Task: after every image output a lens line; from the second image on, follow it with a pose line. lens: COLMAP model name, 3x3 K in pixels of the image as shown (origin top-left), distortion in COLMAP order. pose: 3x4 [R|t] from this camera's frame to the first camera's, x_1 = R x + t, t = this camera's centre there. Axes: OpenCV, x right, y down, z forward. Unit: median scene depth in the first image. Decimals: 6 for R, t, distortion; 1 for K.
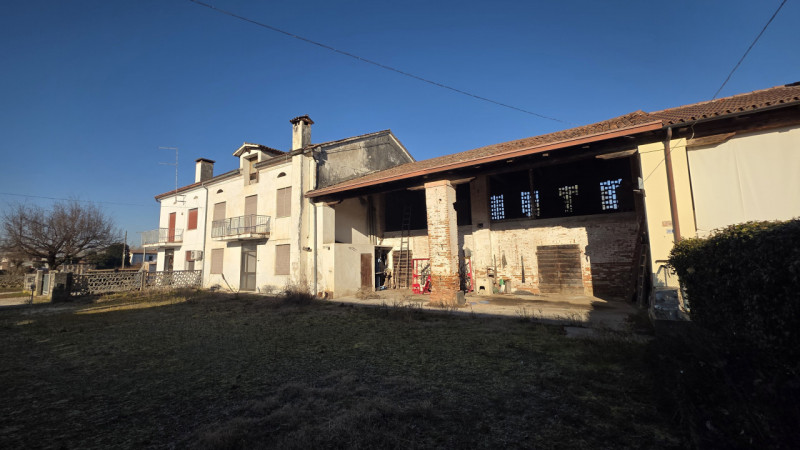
lens RADIAL K [[321.0, 0, 404.7], [0, 321.0, 226.3], [0, 0, 1]] dist [0.000997, 0.000020]
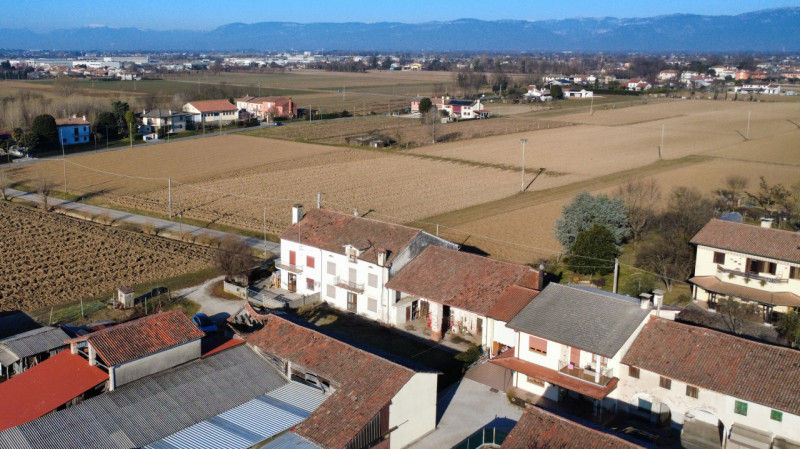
lens RADIAL K [[728.8, 0, 334.1], [0, 728.8, 169.4], [0, 0, 1]] dist [-0.012048, 0.000000]
pose [[0.984430, 0.062848, -0.164156, 0.156718], [-0.017317, 0.964028, 0.265235, -2.317927], [0.174921, -0.258263, 0.950107, -3.931268]]
